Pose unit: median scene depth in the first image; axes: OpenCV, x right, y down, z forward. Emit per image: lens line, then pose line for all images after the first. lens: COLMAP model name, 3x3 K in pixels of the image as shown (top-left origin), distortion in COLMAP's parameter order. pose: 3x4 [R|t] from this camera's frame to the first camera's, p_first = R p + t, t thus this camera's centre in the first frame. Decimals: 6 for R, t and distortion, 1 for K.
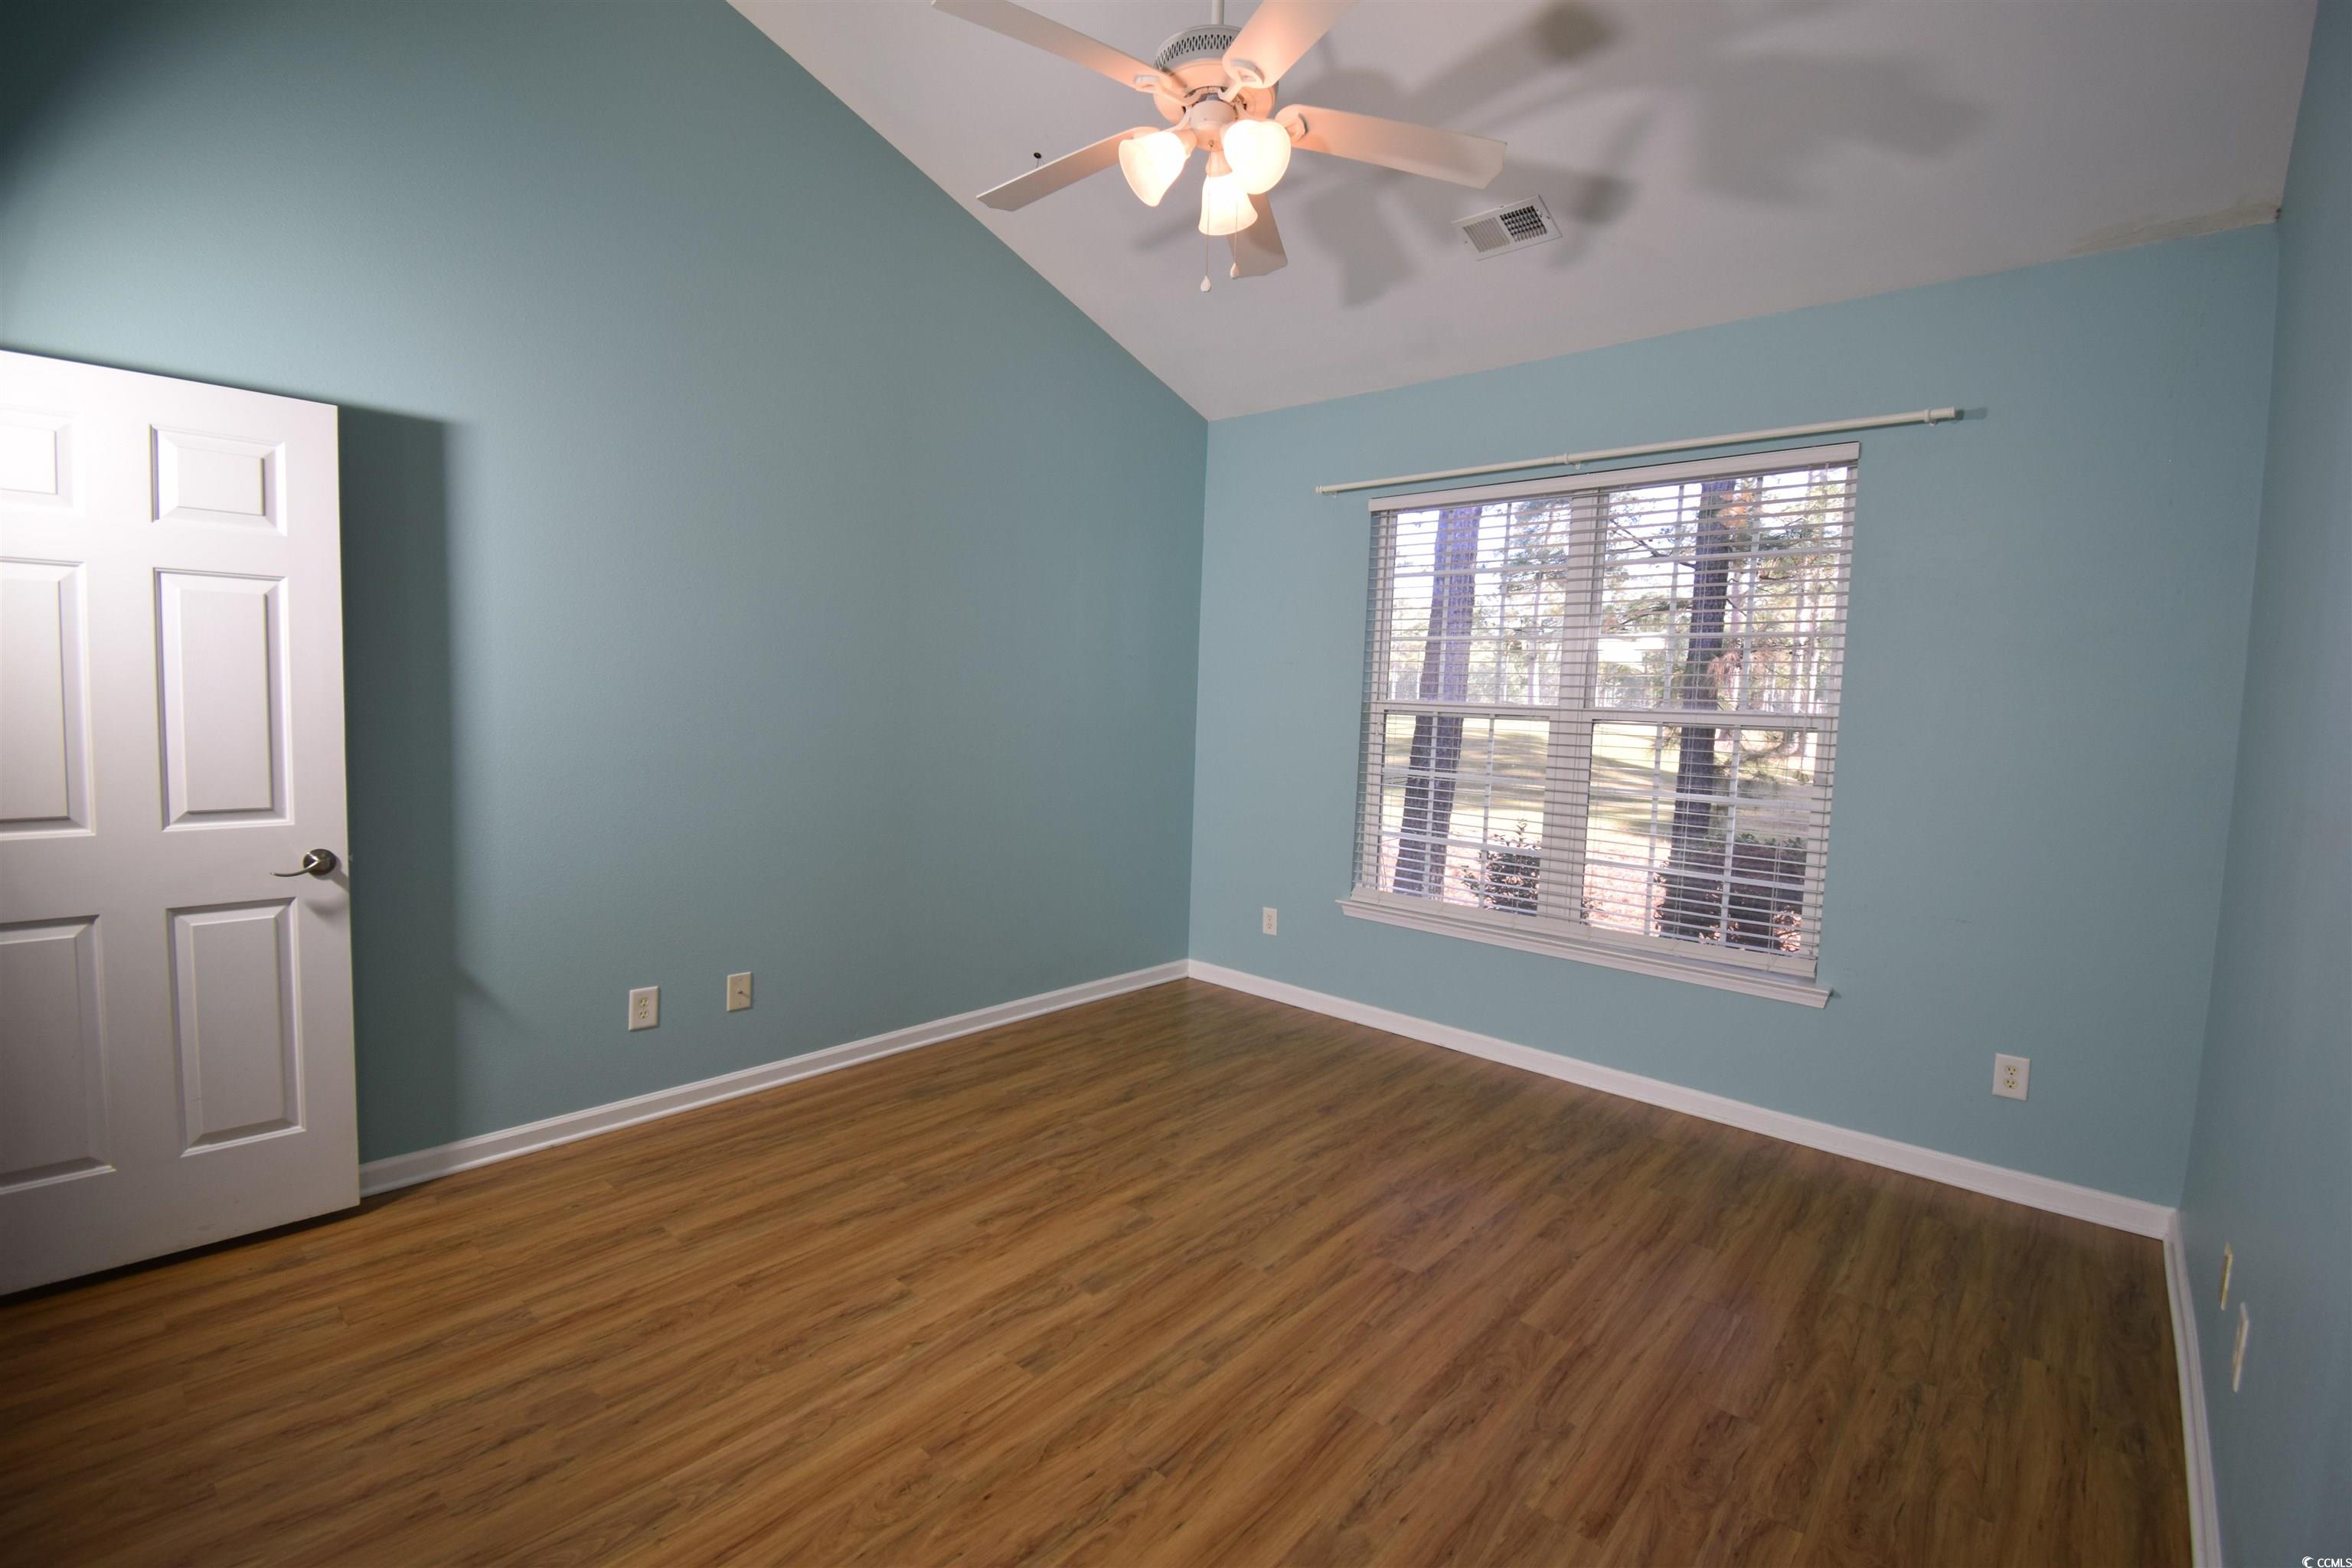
lens RADIAL K [[1036.0, 0, 1178.8], [0, 1036.0, 780.4], [0, 0, 1]] dist [0.016603, -0.026230]
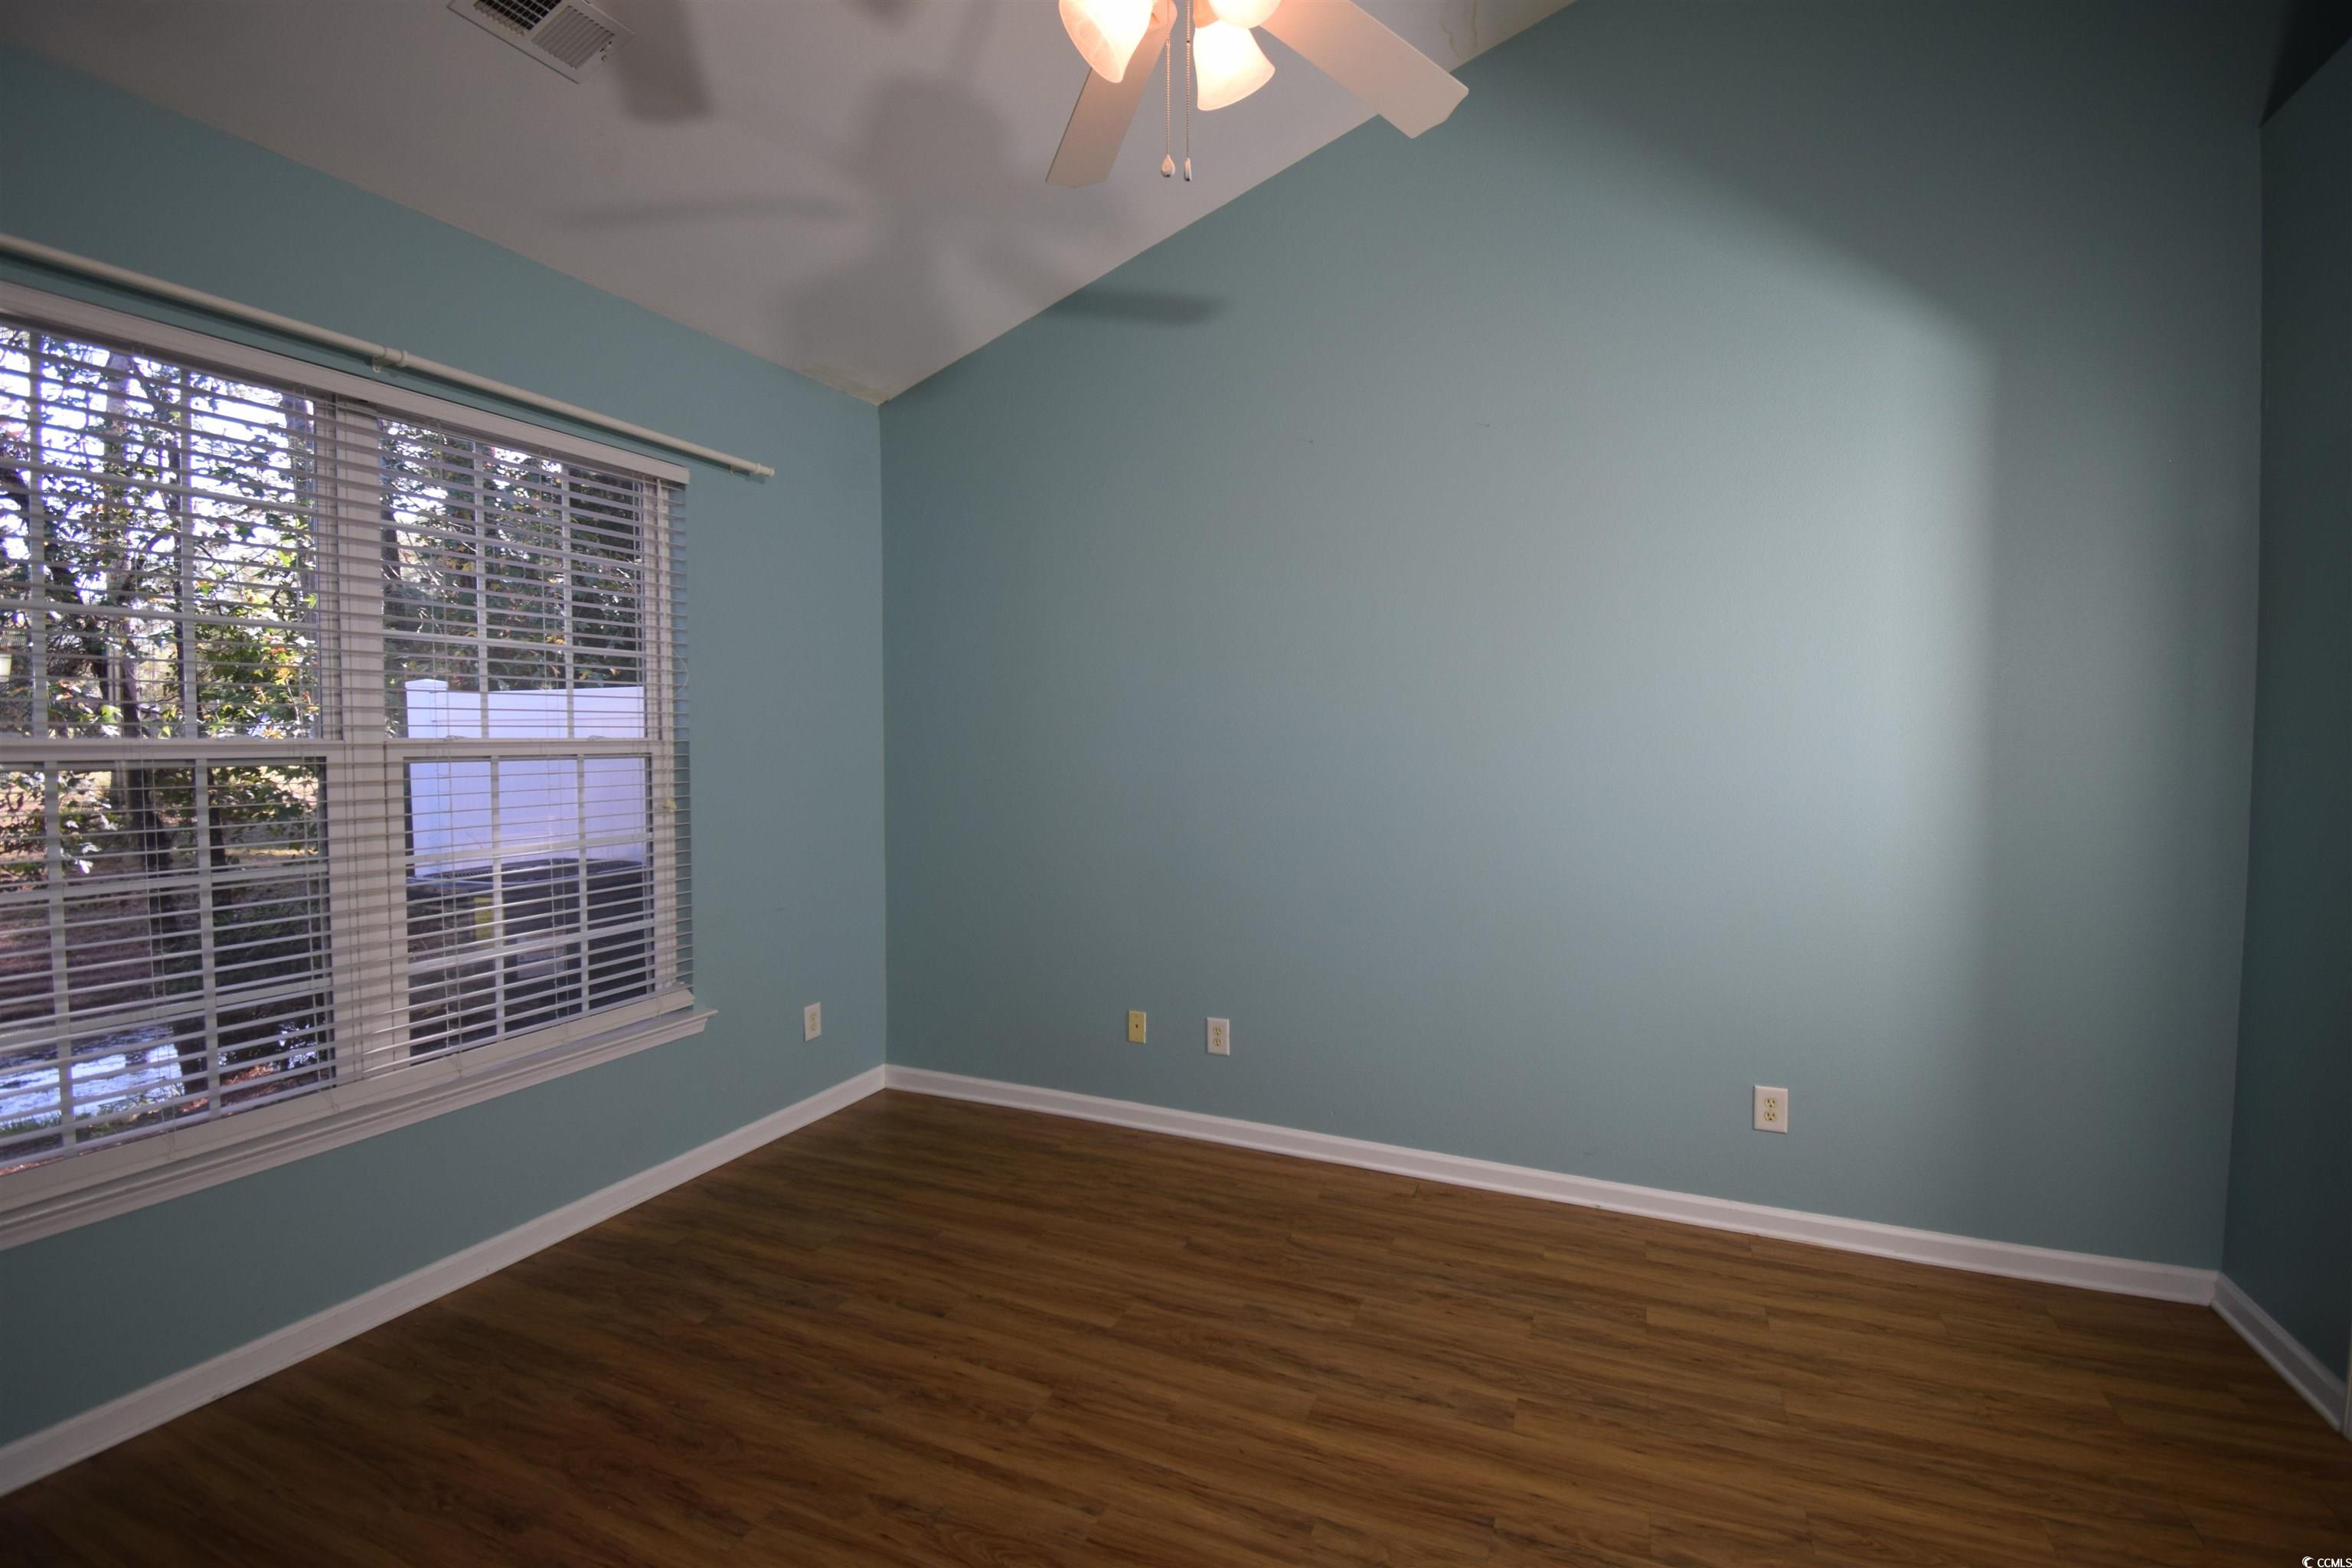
lens RADIAL K [[1036.0, 0, 1178.8], [0, 1036.0, 780.4], [0, 0, 1]] dist [0.016603, -0.026230]
pose [[-0.314399, -0.076499, 0.946204, -0.529747], [0.066153, 0.992559, 0.102228, -0.107641], [-0.946983, 0.094735, -0.306999, 0.994399]]
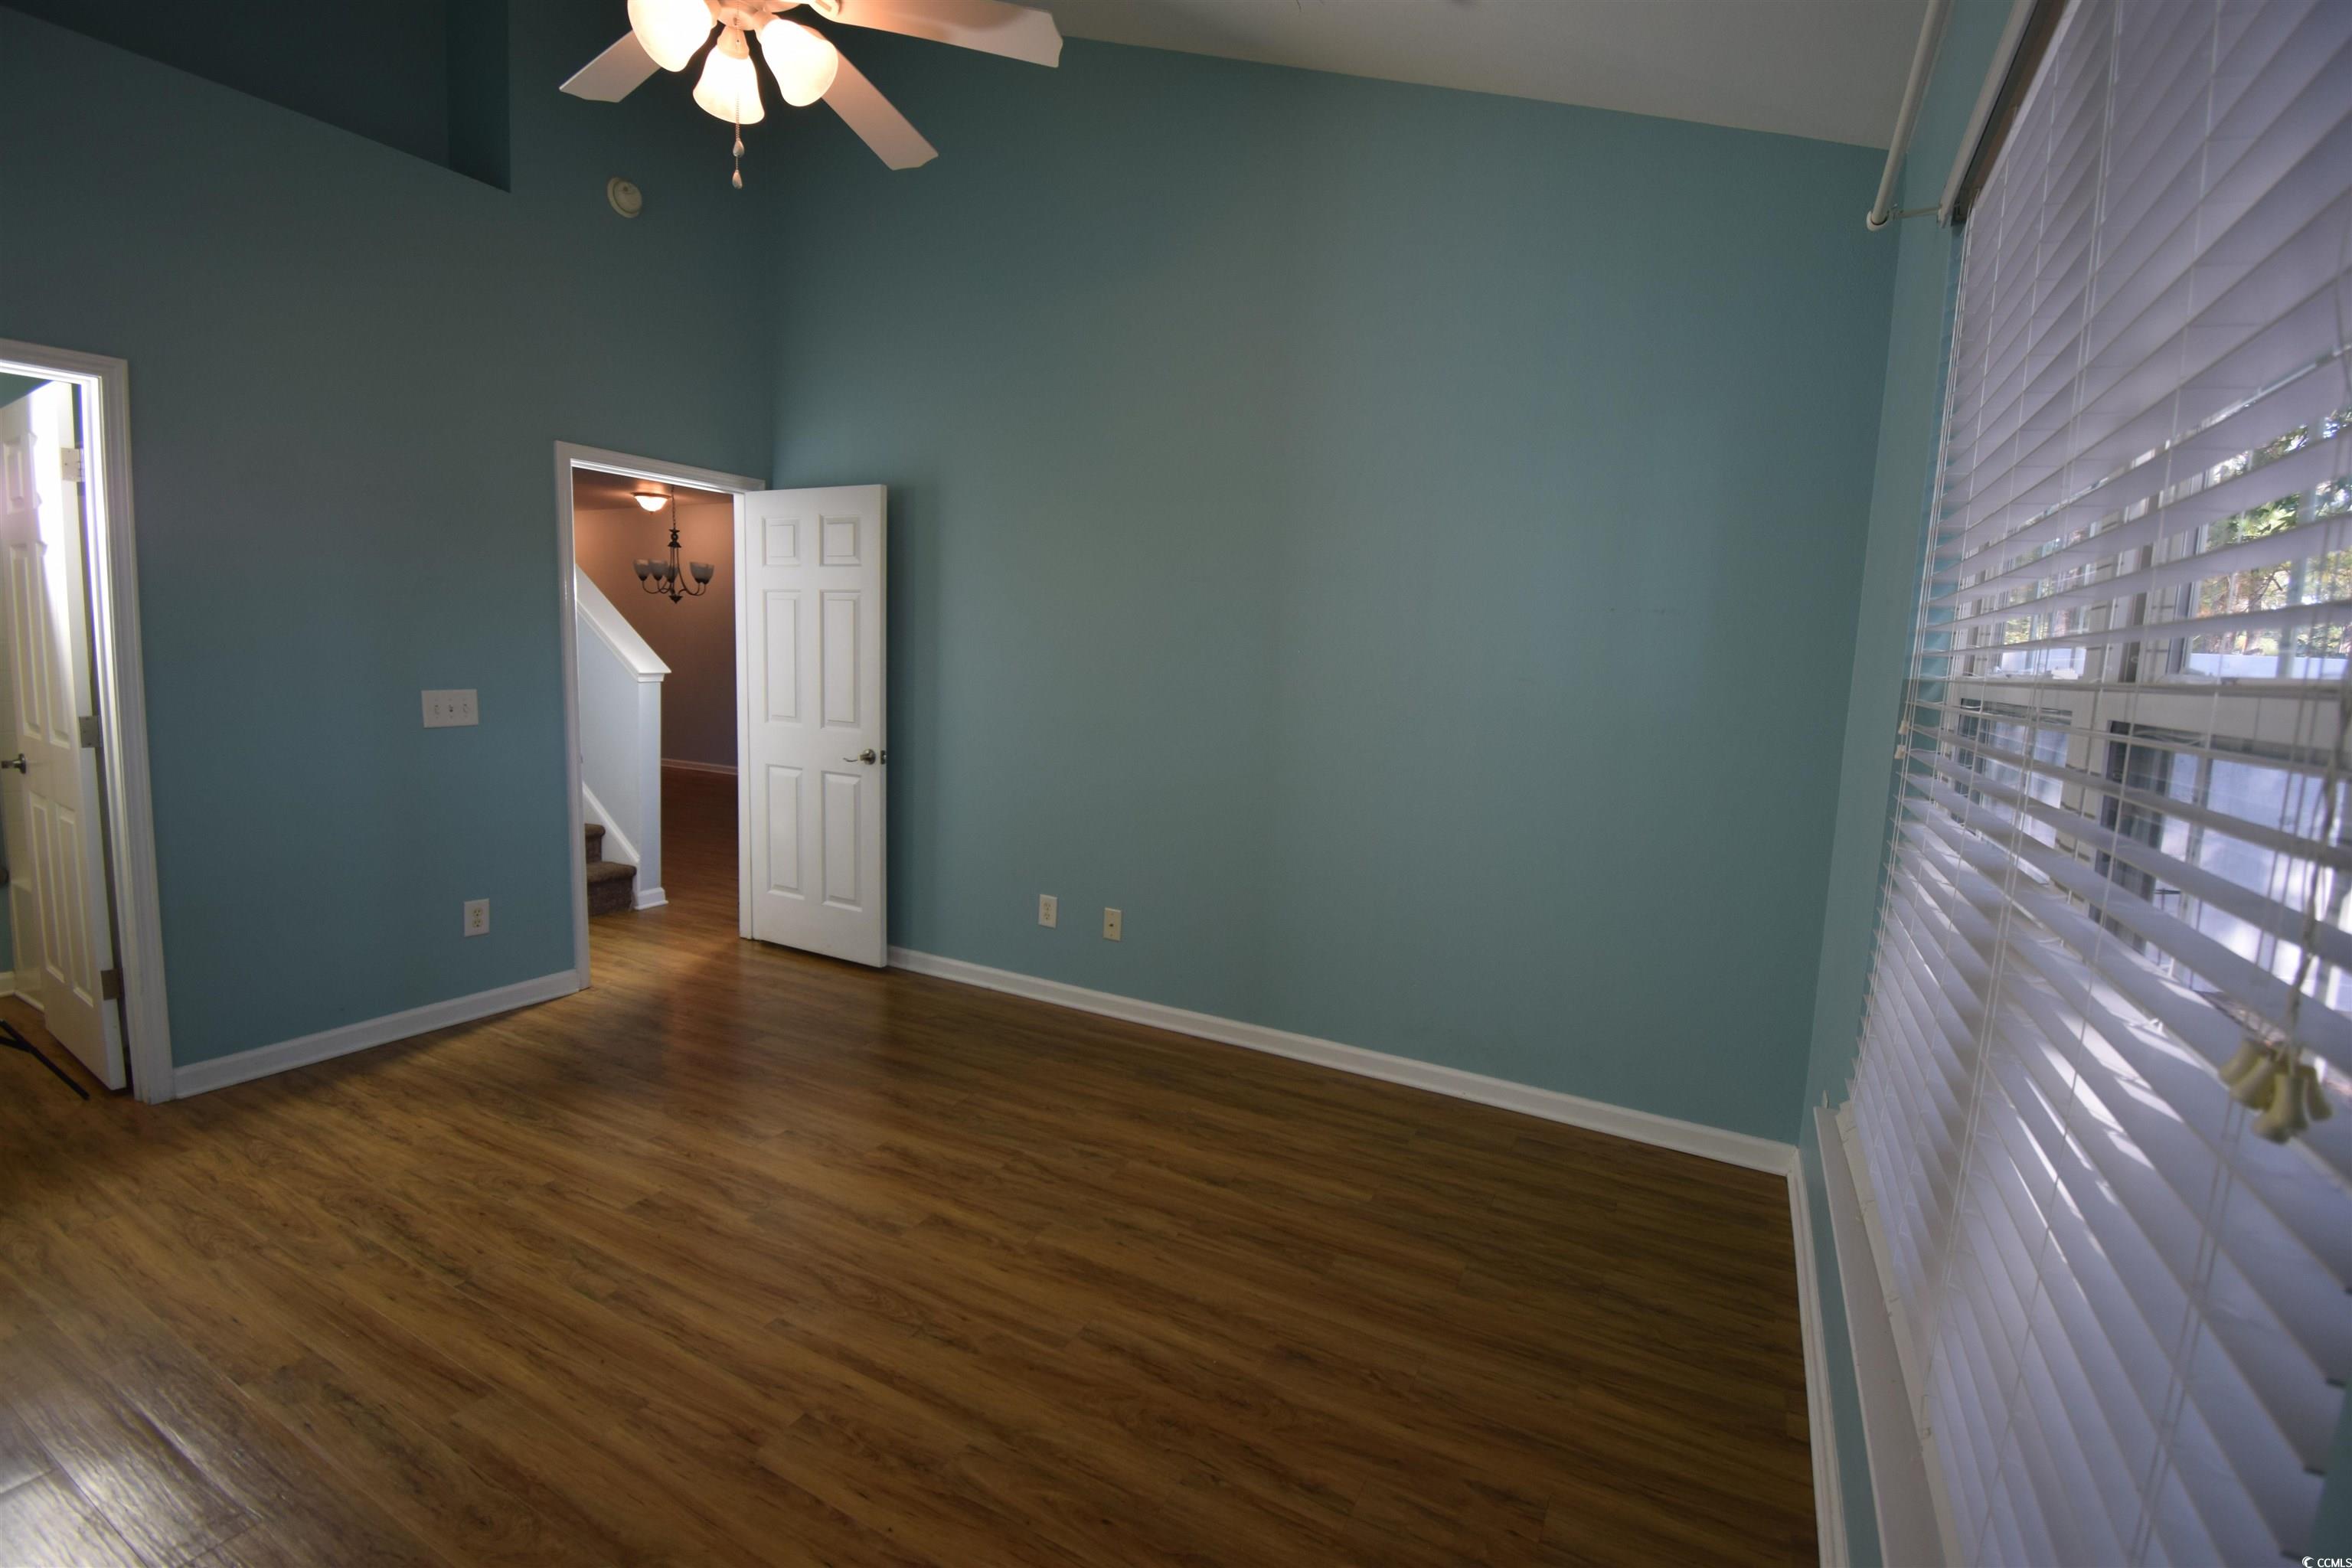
lens RADIAL K [[1037.6, 0, 1174.5], [0, 1037.6, 774.8], [0, 0, 1]] dist [0.018540, -0.026767]
pose [[0.234523, 0.087869, -0.968131, 0.825371], [-0.109047, 0.991999, 0.063620, -0.047050], [0.965975, 0.090652, 0.242228, 0.942869]]
